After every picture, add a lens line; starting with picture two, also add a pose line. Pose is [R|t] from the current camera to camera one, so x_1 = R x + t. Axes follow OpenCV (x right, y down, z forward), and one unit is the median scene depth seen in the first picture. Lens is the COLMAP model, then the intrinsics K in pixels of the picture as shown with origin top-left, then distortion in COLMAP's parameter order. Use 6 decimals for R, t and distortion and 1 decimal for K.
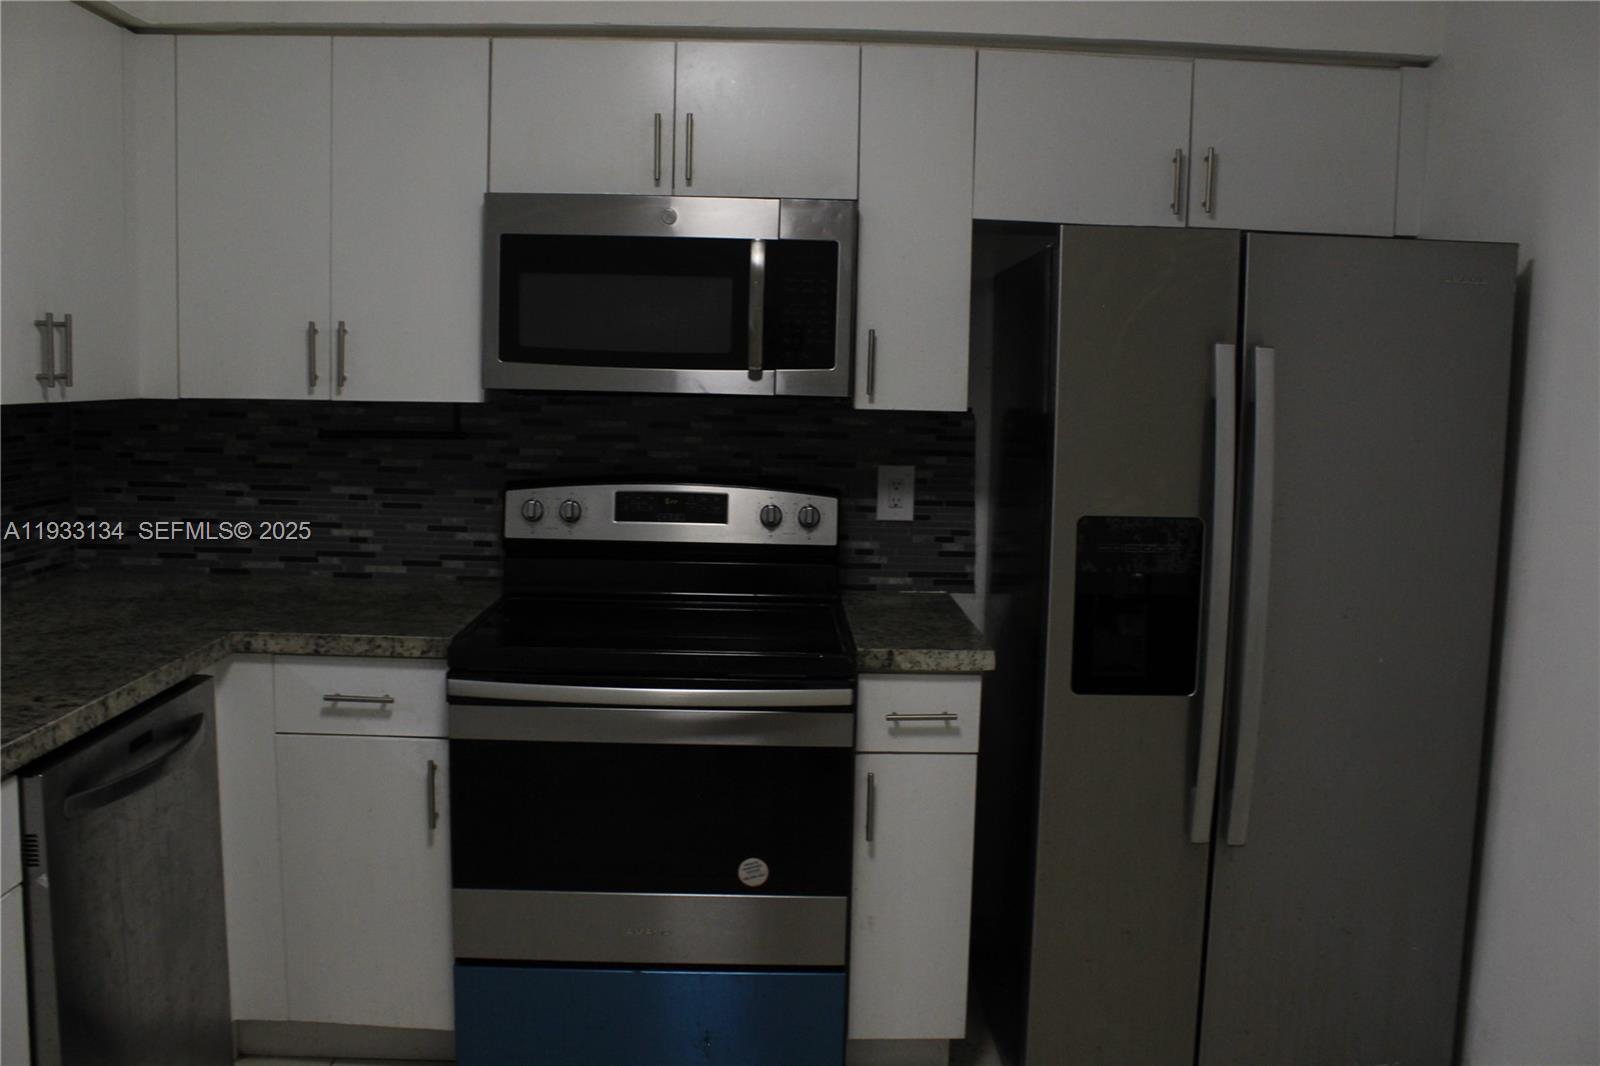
lens RADIAL K [[1333.5, 0, 798.1], [0, 1333.5, 526.7], [0, 0, 1]] dist [-0.151984, 0.117785]
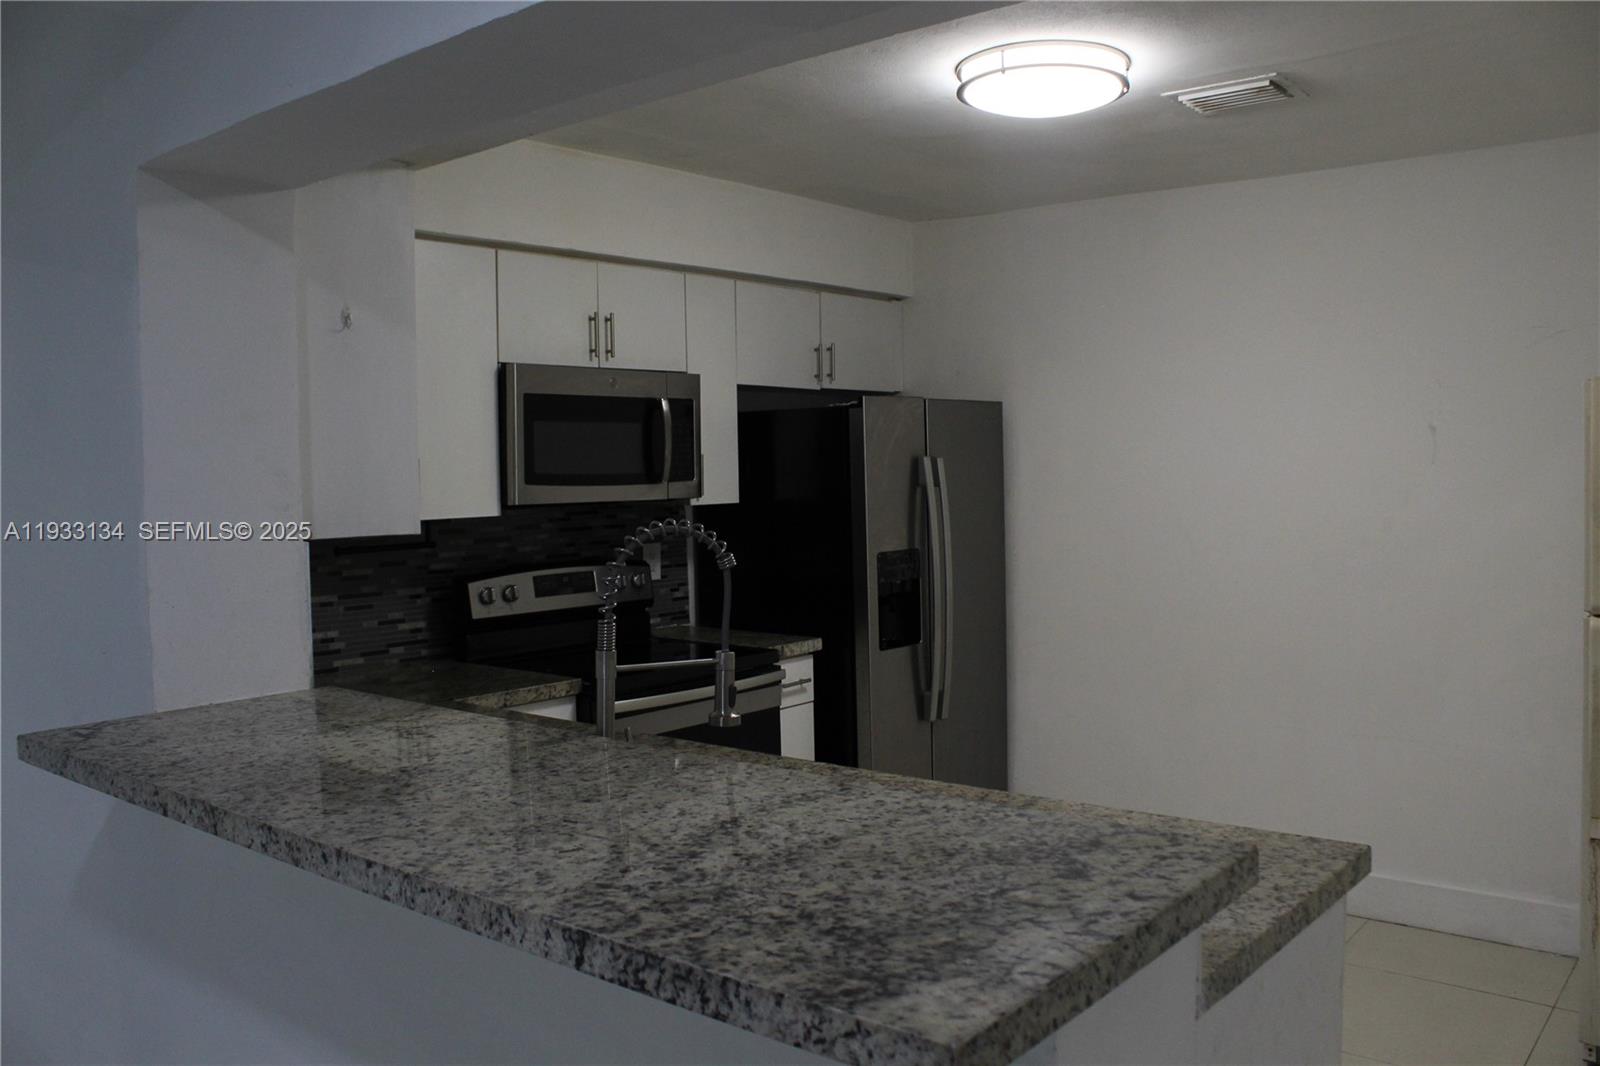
lens RADIAL K [[1333.5, 0, 802.5], [0, 1333.5, 534.8], [0, 0, 1]] dist [-0.151984, 0.117785]
pose [[0.653862, -0.074775, 0.752909, -0.981725], [0.121174, 0.992609, -0.006652, -0.026169], [-0.746847, 0.095582, 0.658091, -0.111779]]
